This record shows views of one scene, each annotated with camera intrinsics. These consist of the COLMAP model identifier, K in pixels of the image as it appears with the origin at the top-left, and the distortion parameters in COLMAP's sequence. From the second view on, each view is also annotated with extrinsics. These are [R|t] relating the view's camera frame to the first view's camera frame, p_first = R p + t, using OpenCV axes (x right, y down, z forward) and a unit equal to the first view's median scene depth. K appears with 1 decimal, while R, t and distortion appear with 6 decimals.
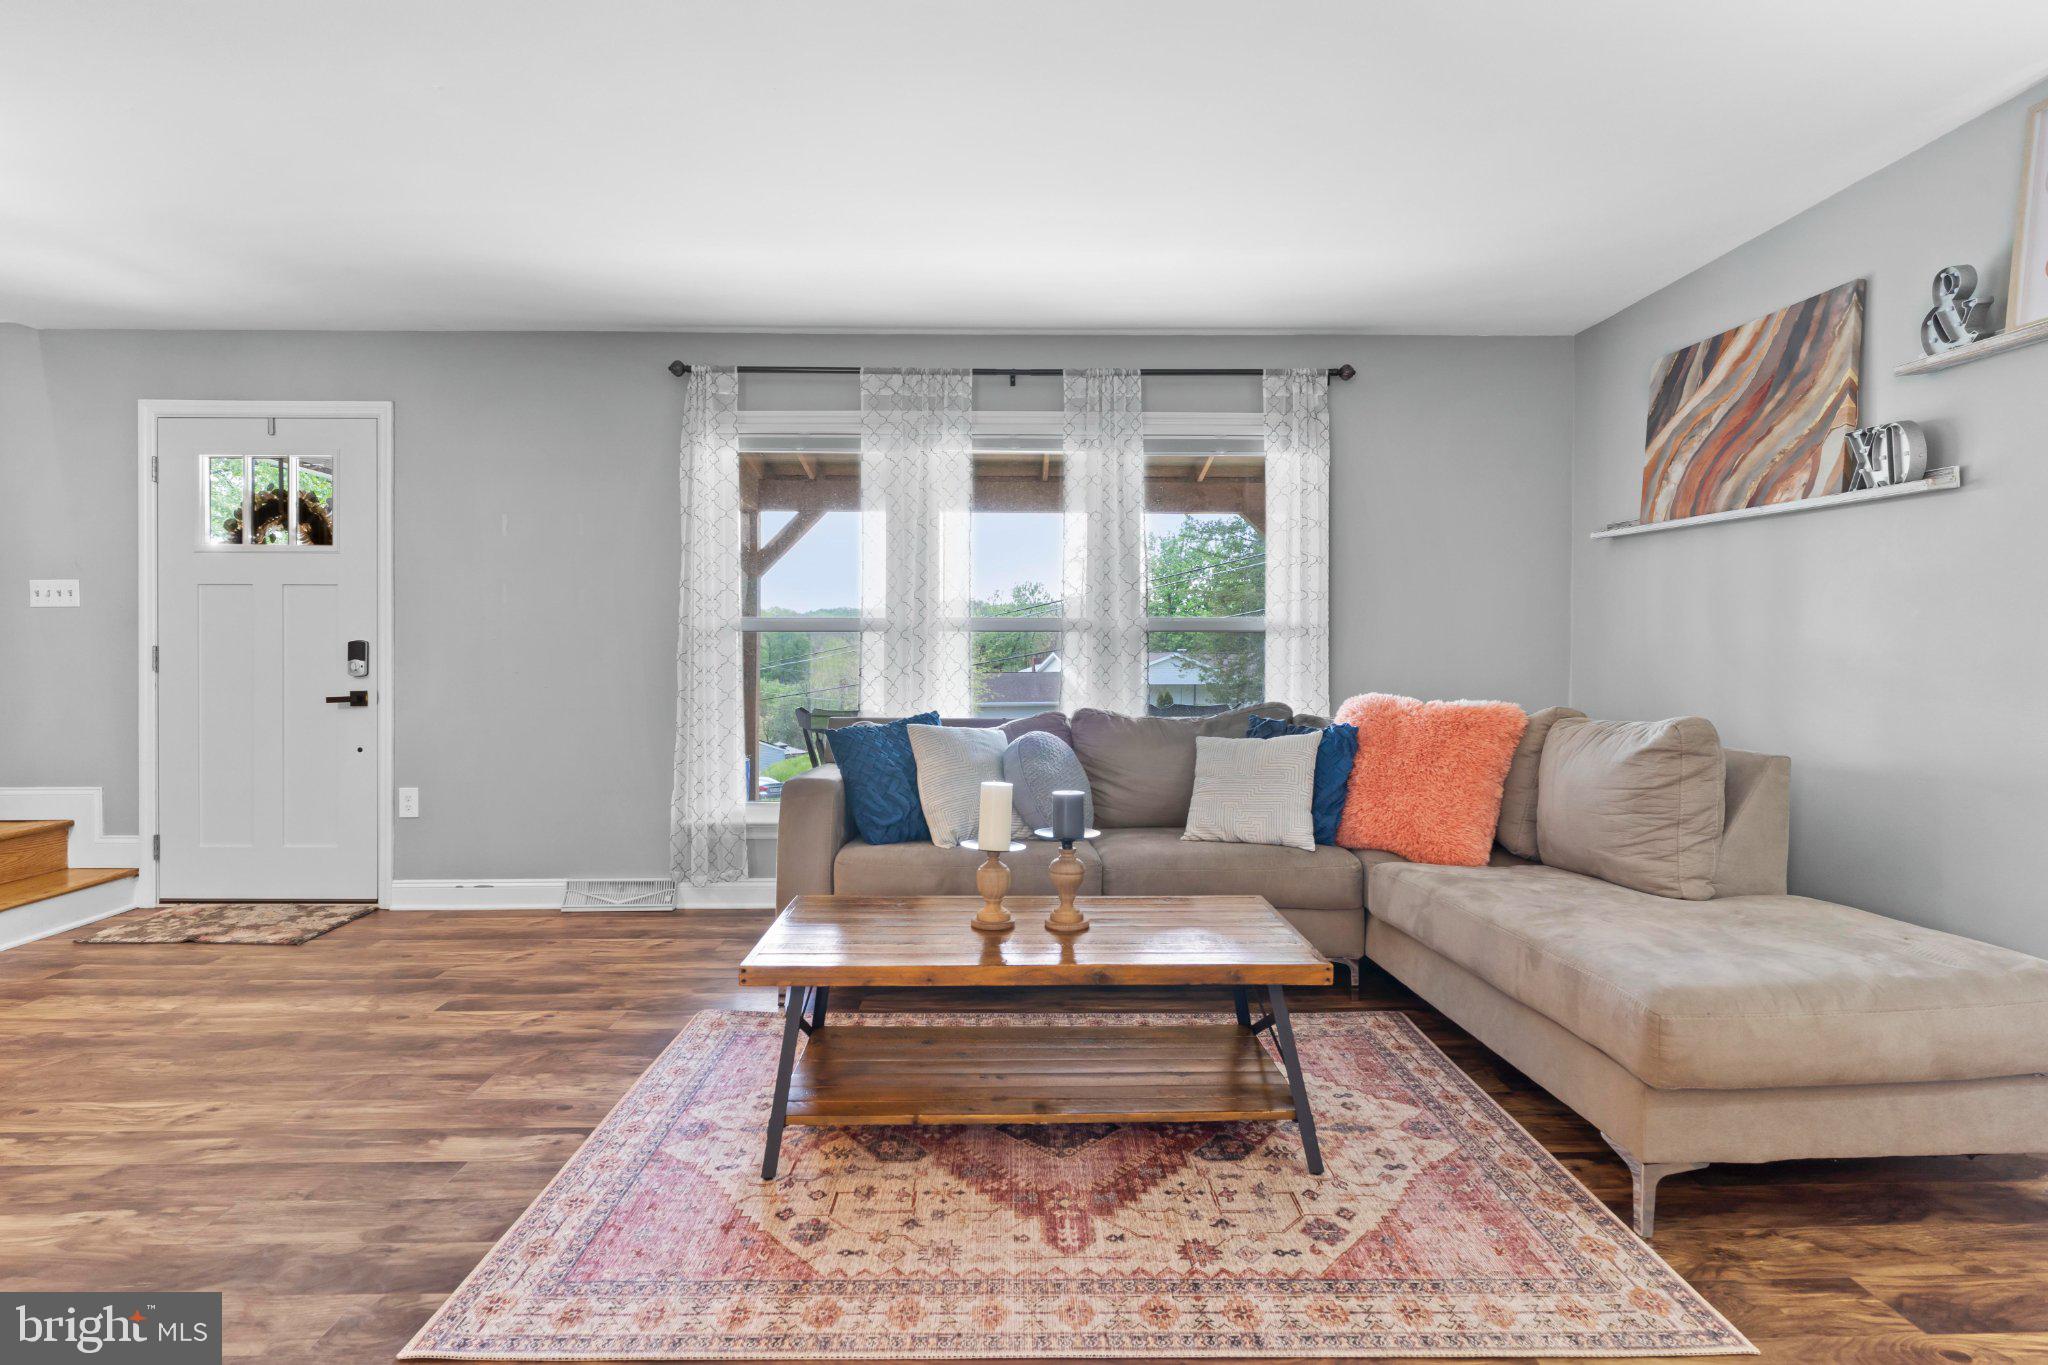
lens RADIAL K [[1048.9, 0, 1016.9], [0, 1048.9, 658.2], [0, 0, 1]] dist [-0.004882, 0.001732]
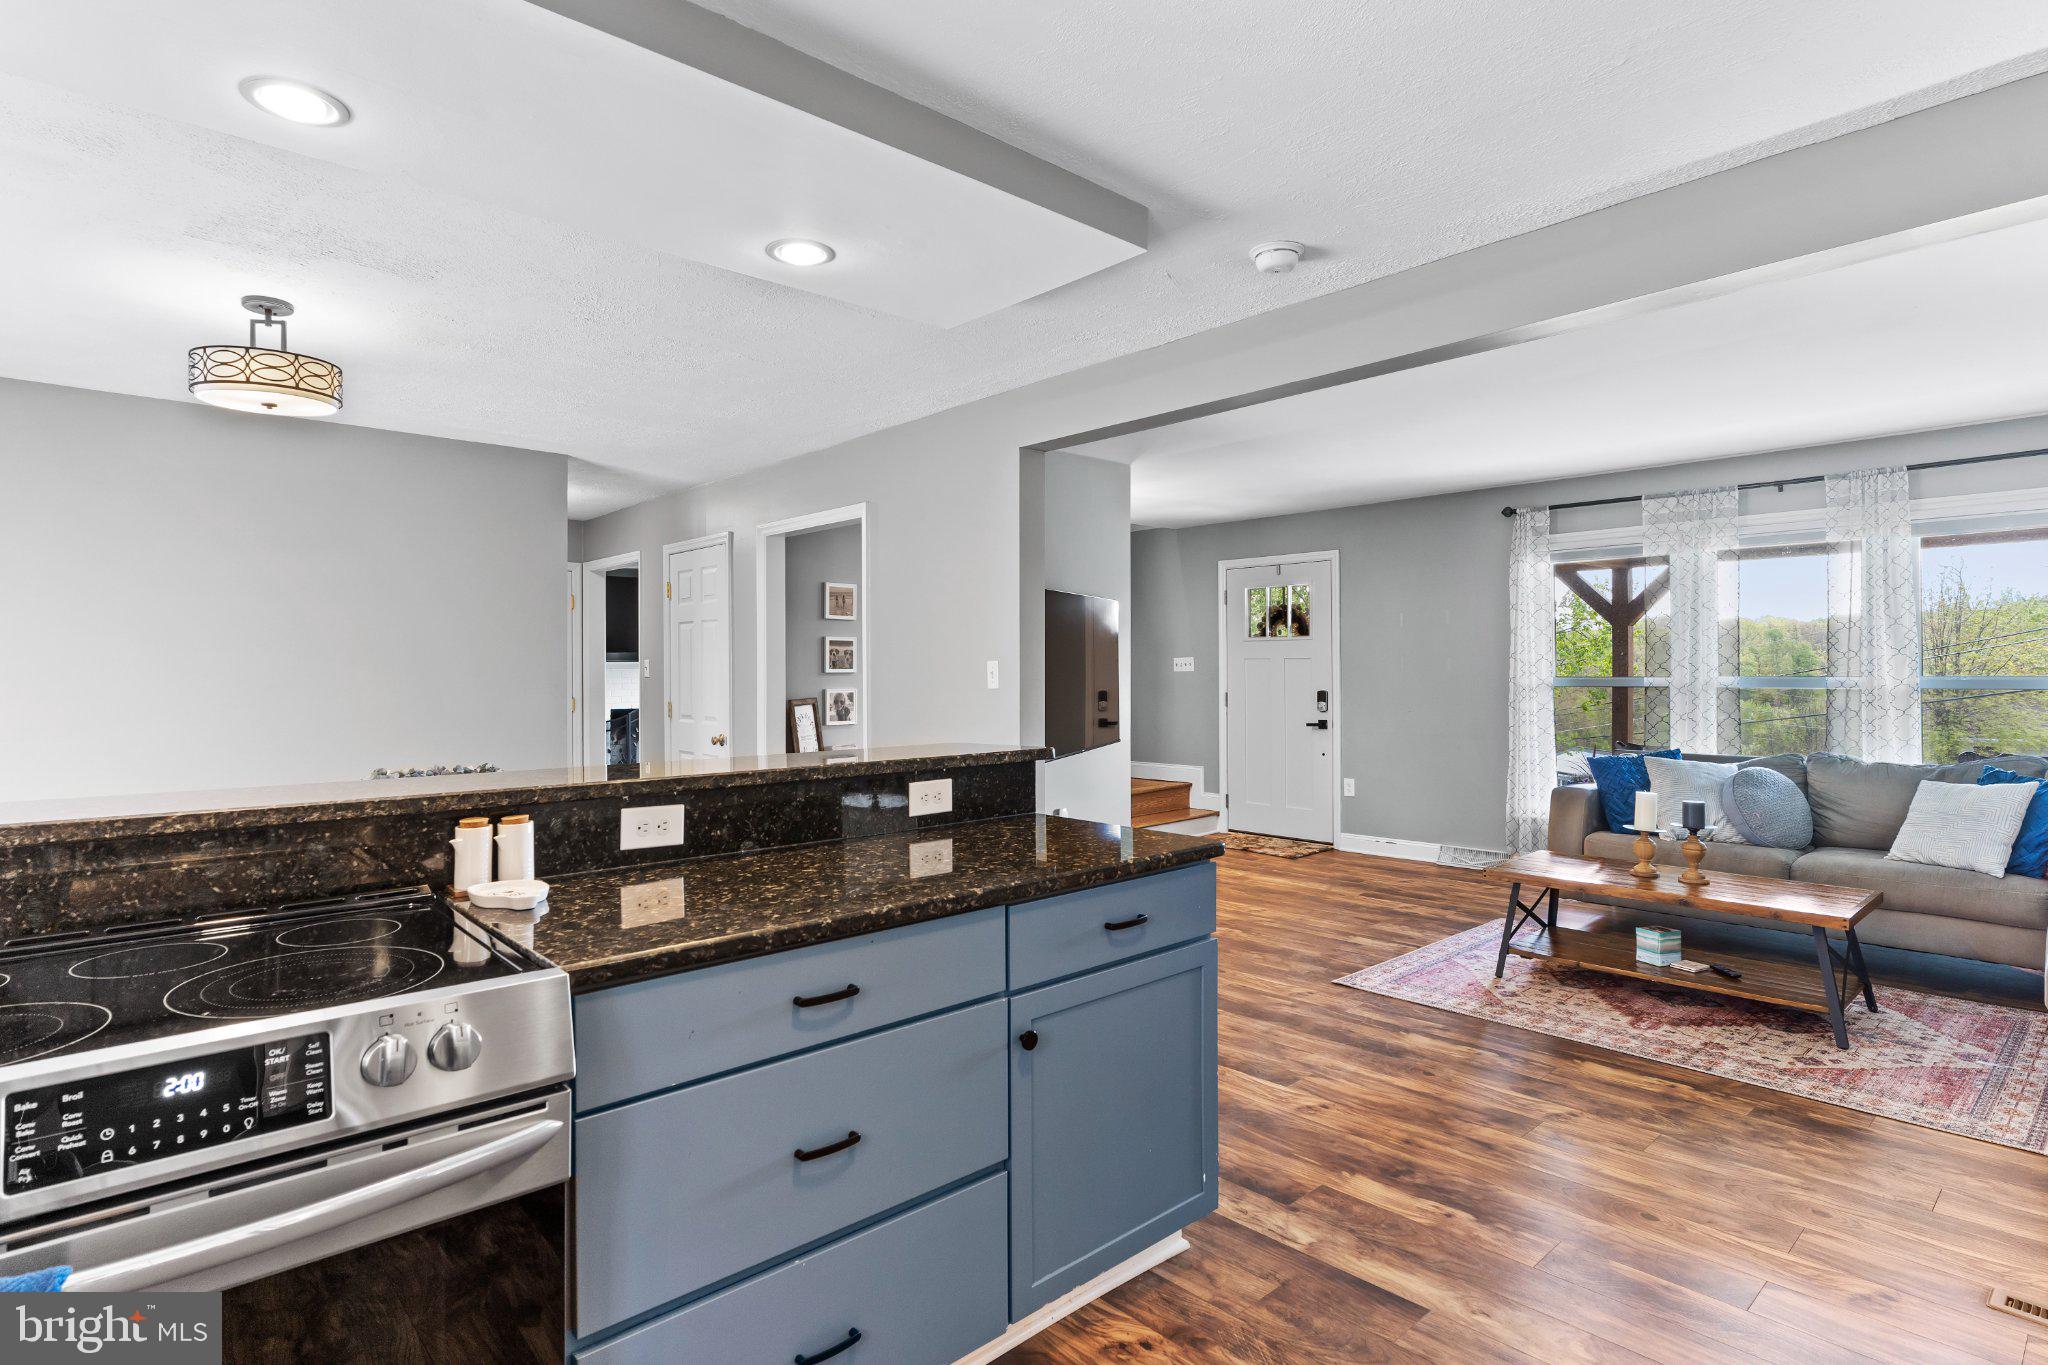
lens RADIAL K [[1048.9, 0, 1016.9], [0, 1048.9, 658.2], [0, 0, 1]] dist [-0.004882, 0.001732]
pose [[0.658980, -0.014022, -0.752029, 0.442090], [0.000787, 0.999839, -0.017953, -0.051928], [0.752160, 0.011238, 0.658885, -0.673857]]
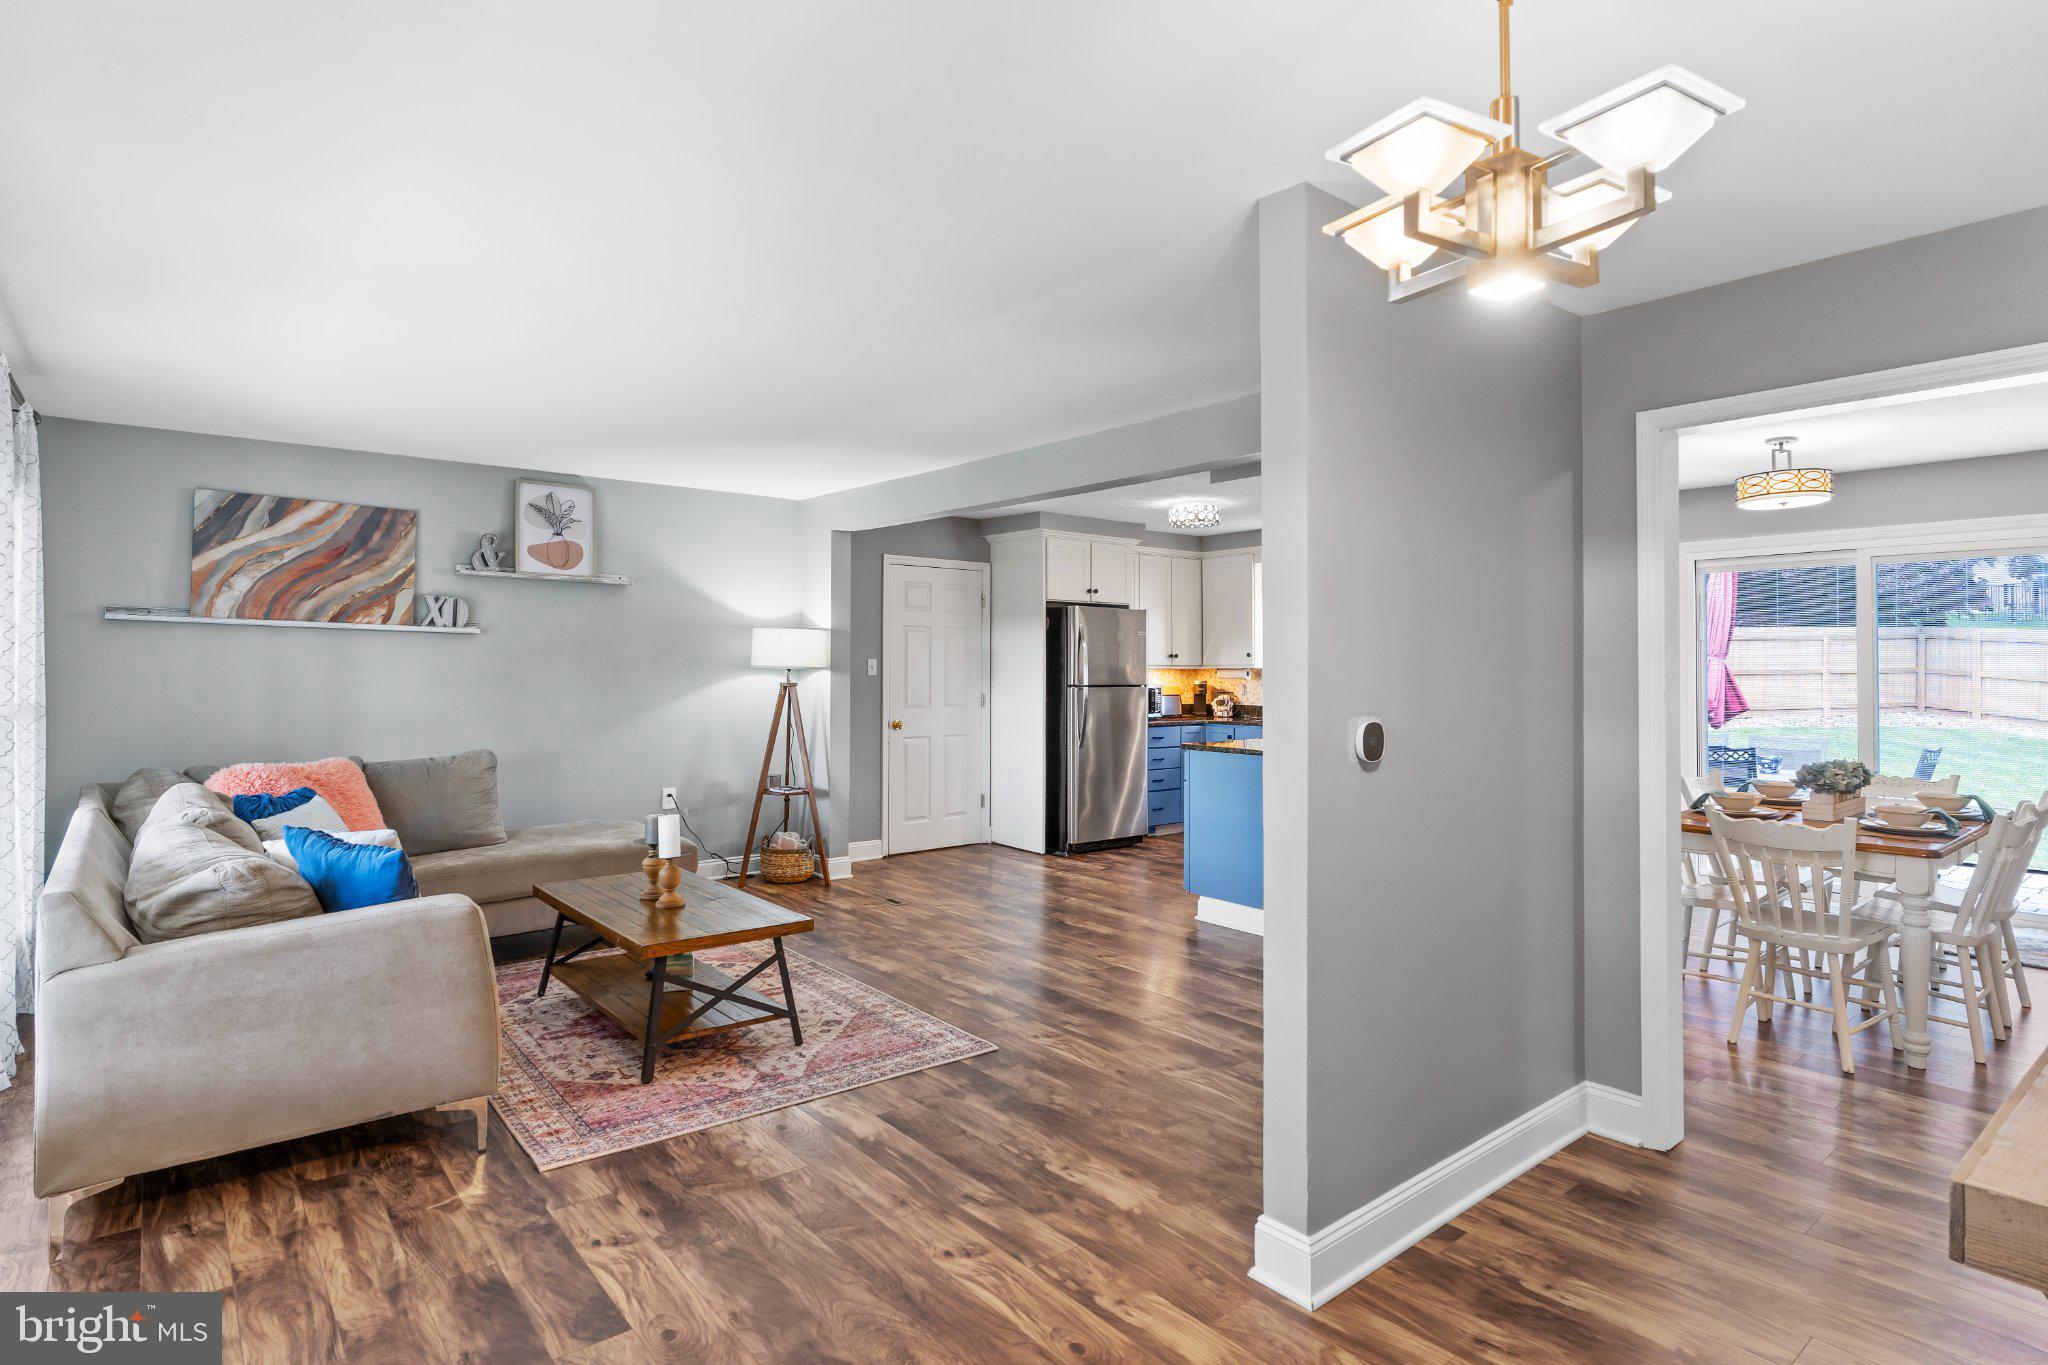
lens RADIAL K [[1061.2, 0, 1019.6], [0, 1061.2, 646.5], [0, 0, 1]] dist [-0.002502, 0.001656]
pose [[-0.621609, 0.009785, 0.783266, -1.196208], [0.003107, 0.999945, -0.010026, -0.087300], [-0.783321, -0.003799, -0.621605, 1.180513]]
